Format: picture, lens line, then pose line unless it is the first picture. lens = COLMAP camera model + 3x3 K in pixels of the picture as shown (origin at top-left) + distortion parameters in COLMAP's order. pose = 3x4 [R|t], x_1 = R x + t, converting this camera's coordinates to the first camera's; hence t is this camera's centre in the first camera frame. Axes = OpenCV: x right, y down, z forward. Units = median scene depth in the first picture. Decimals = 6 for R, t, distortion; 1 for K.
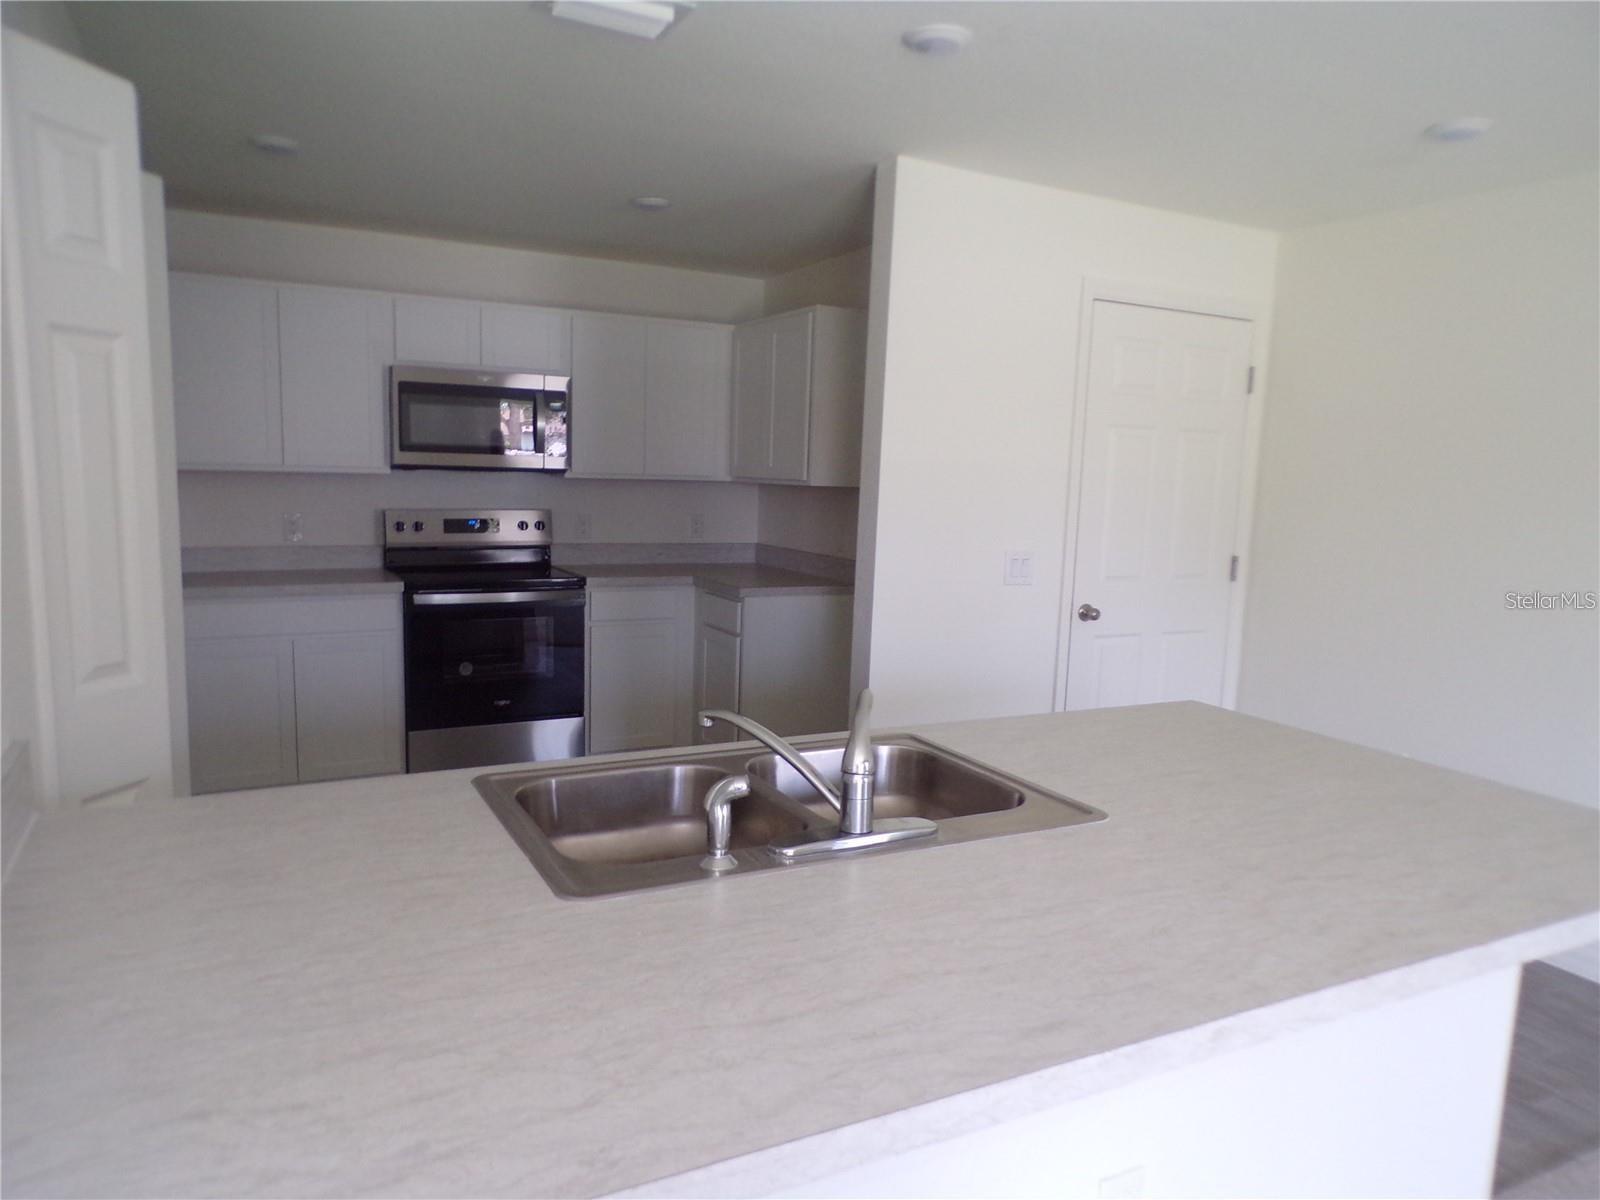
lens RADIAL K [[1109.5, 0, 800.0], [0, 1109.5, 600.0], [0, 0, 1]] dist [0.021221, 0.001342]
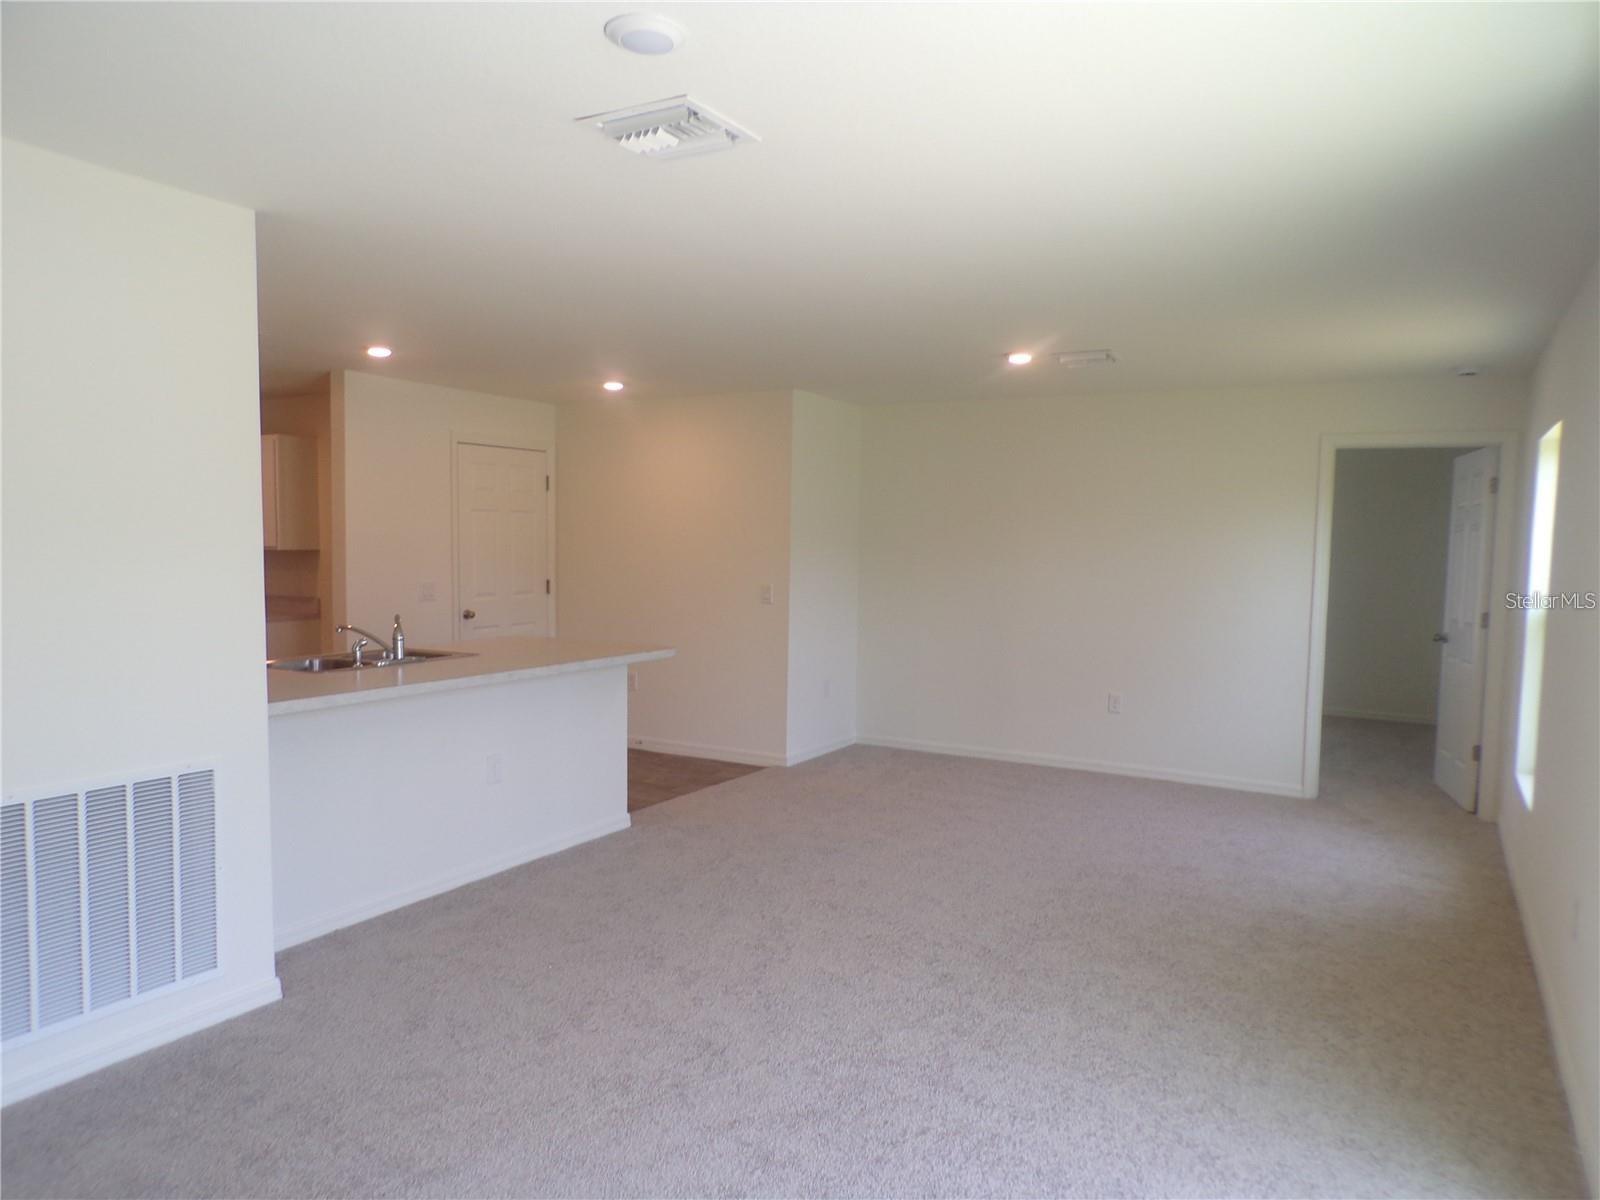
lens RADIAL K [[1126.3, 0, 800.0], [0, 1126.3, 600.0], [0, 0, 1]] dist [0.022495, 0.000139]
pose [[0.855017, -0.062713, 0.514794, -0.190215], [0.086367, 0.996018, -0.022109, 0.064807], [-0.511358, 0.063365, 0.857029, -0.726046]]
